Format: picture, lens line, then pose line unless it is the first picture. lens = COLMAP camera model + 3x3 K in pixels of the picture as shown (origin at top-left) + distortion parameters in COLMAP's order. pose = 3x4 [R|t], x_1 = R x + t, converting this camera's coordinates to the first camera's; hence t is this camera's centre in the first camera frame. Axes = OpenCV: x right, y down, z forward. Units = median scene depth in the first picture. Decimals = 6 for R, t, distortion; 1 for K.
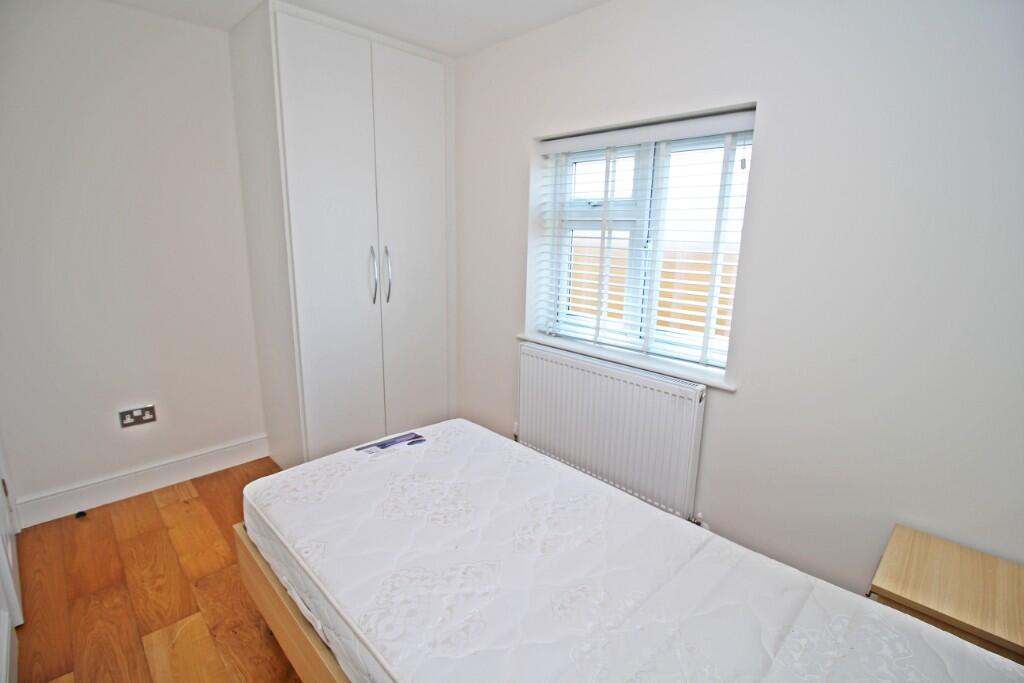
lens RADIAL K [[471.7, 0, 525.0], [0, 471.7, 337.1], [0, 0, 1]] dist [-0.017782, -0.000013]
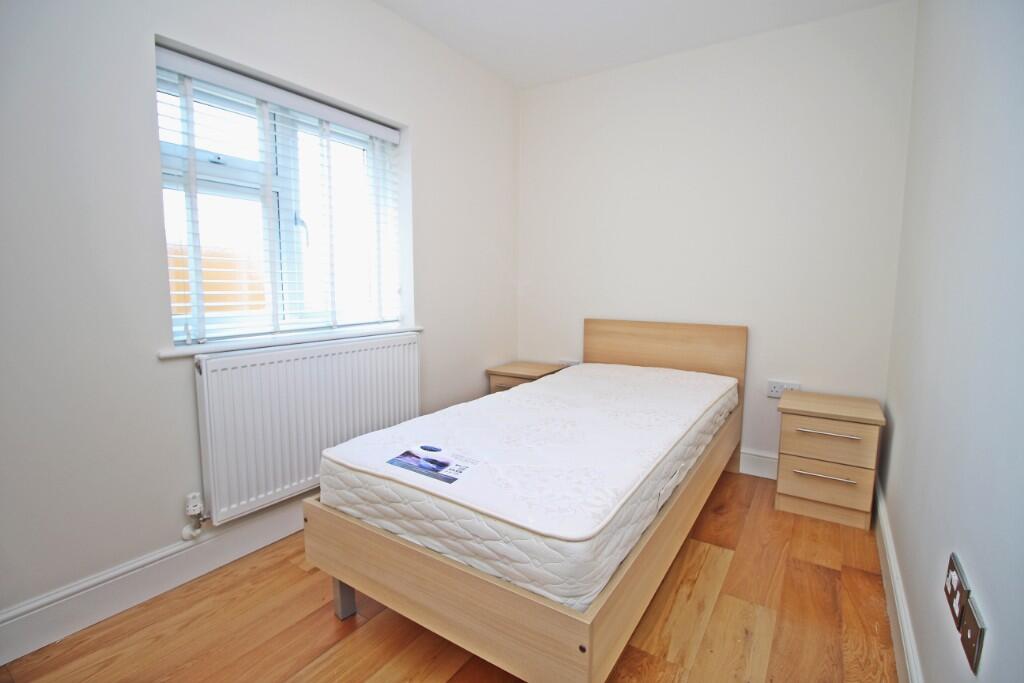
lens RADIAL K [[471.7, 0, 525.0], [0, 471.7, 337.1], [0, 0, 1]] dist [-0.017782, -0.000013]
pose [[-0.198553, -0.140322, 0.969993, -0.954401], [0.199207, 0.963261, 0.180125, -0.055876], [-0.959632, 0.228993, -0.163305, 0.918335]]
